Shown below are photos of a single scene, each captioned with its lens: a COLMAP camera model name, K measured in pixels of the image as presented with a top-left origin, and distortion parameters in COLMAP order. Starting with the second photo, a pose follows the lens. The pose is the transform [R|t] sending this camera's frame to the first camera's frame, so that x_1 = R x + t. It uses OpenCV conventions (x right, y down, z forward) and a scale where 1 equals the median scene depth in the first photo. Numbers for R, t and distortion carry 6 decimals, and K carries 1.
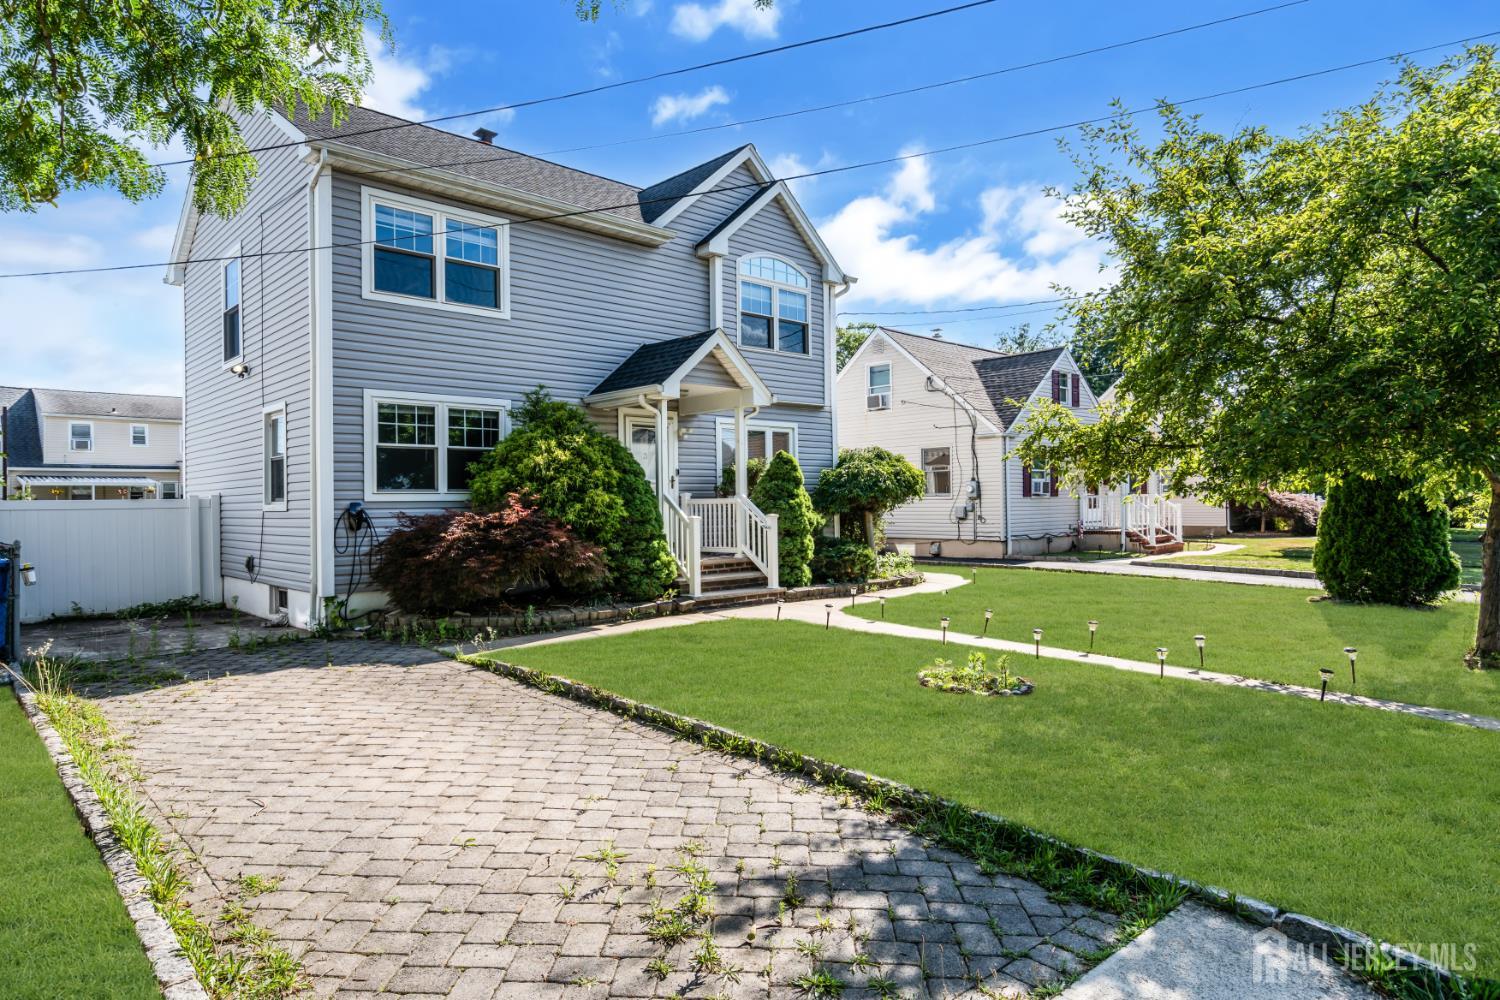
lens RADIAL K [[871.1, 0, 750.0], [0, 871.1, 500.0], [0, 0, 1]] dist [0.002646, 0.001314]
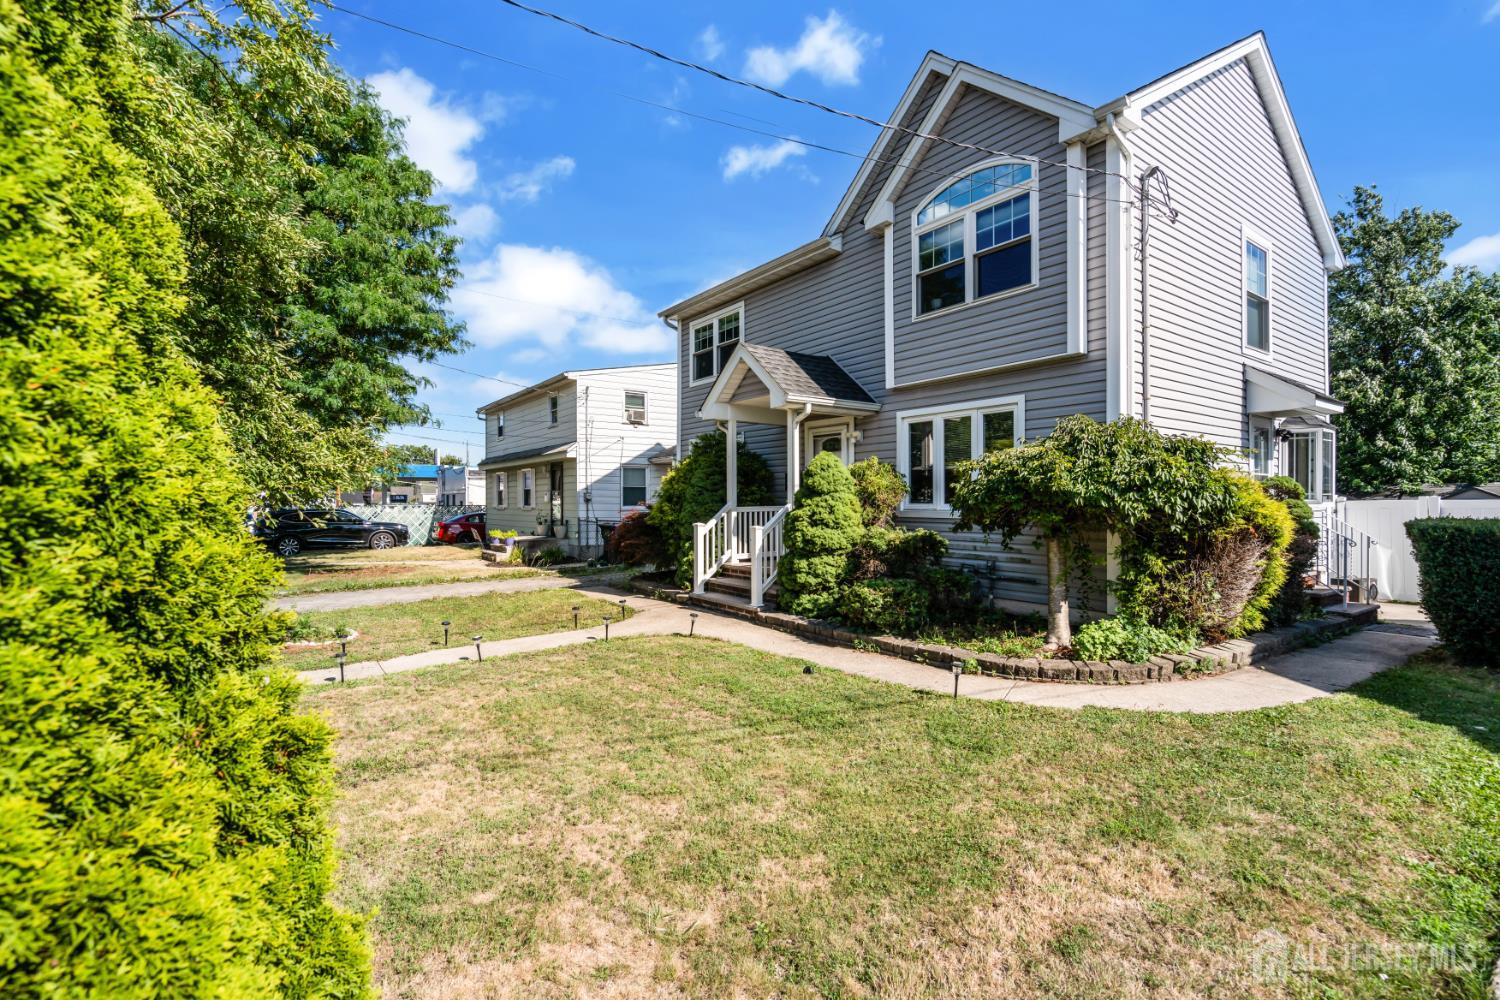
lens RADIAL K [[676.3, 0, 742.8], [0, 676.3, 500.3], [0, 0, 1]] dist [-0.009130, 0.006185]
pose [[-0.135171, 0.013210, -0.990734, 0.780114], [0.006695, 0.999900, 0.012419, -0.021205], [0.990800, -0.004954, -0.135246, 1.141594]]
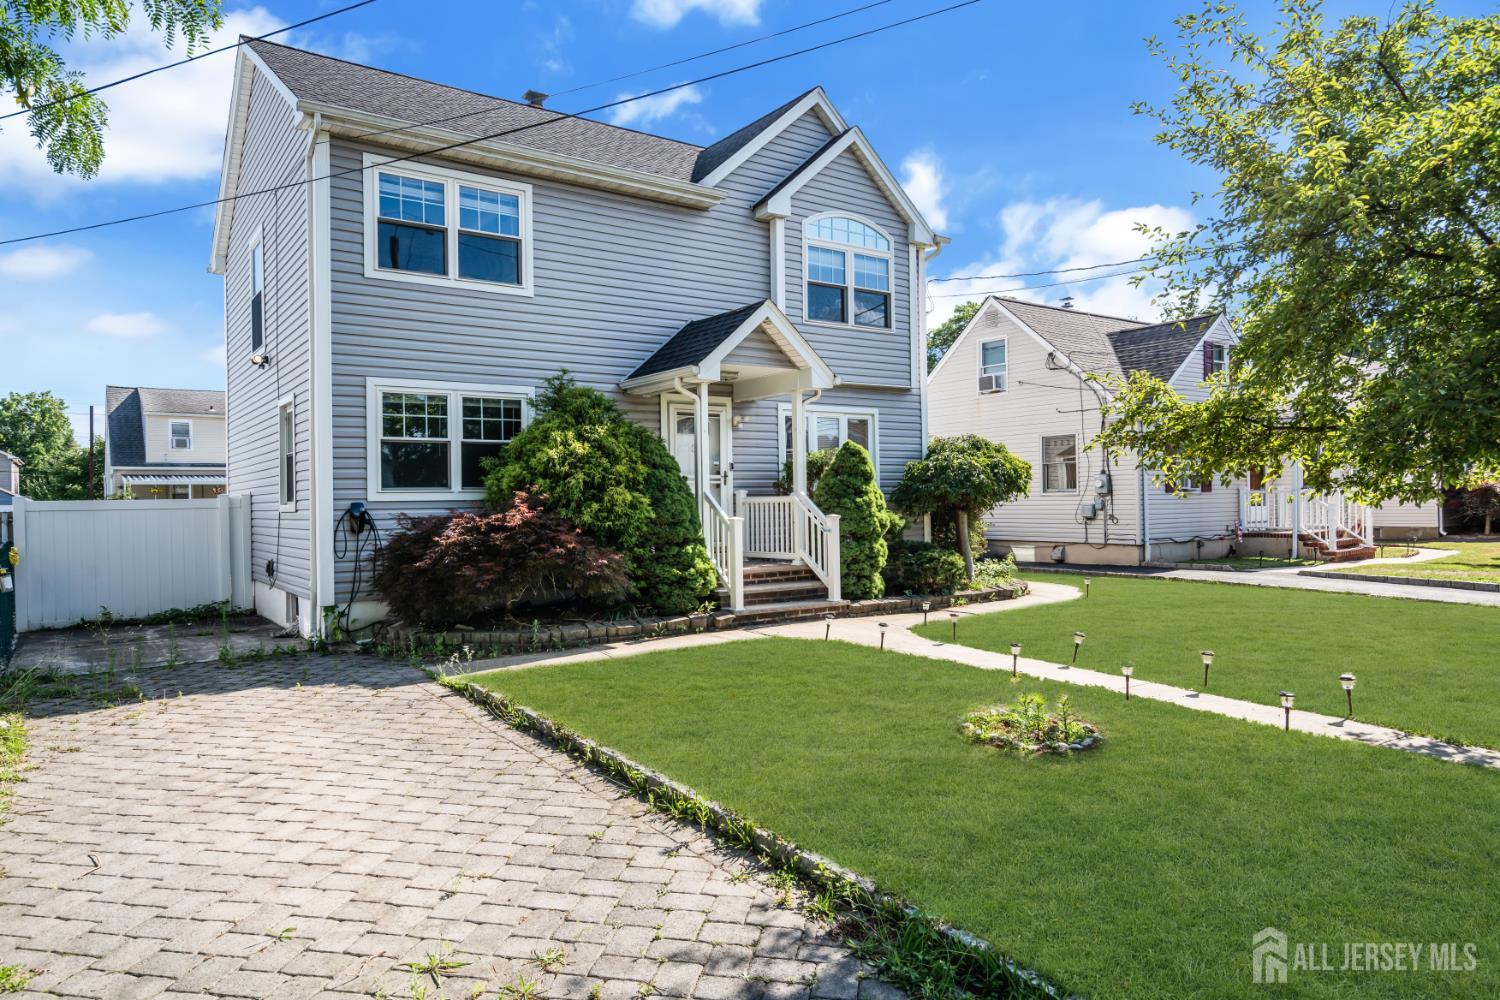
lens RADIAL K [[946.0, 0, 750.0], [0, 946.0, 500.0], [0, 0, 1]] dist [0.004513, 0.001477]
pose [[0.990331, -0.002318, -0.138707, 0.077757], [0.002896, 0.999988, 0.003965, -0.002211], [0.138696, -0.004328, 0.990326, 0.070597]]
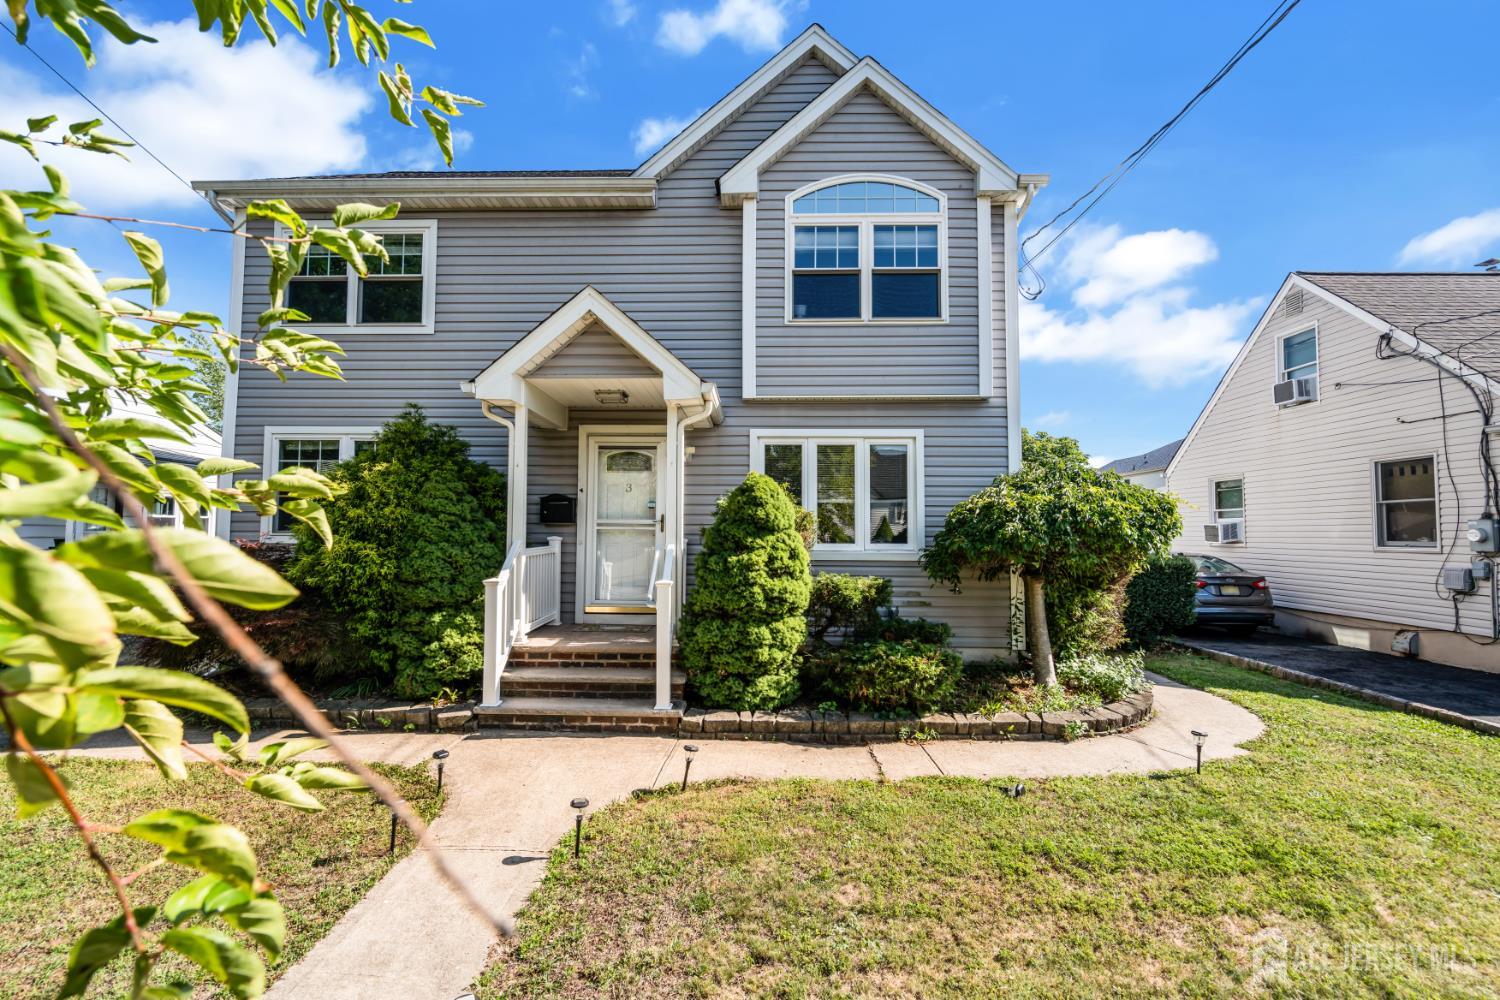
lens RADIAL K [[676.3, 0, 742.8], [0, 676.3, 500.3], [0, 0, 1]] dist [-0.009130, 0.006185]
pose [[0.707798, -0.016601, -0.706220, 0.406425], [-0.013323, 0.999232, -0.036842, -0.022591], [0.706289, 0.035486, 0.707033, 0.751360]]
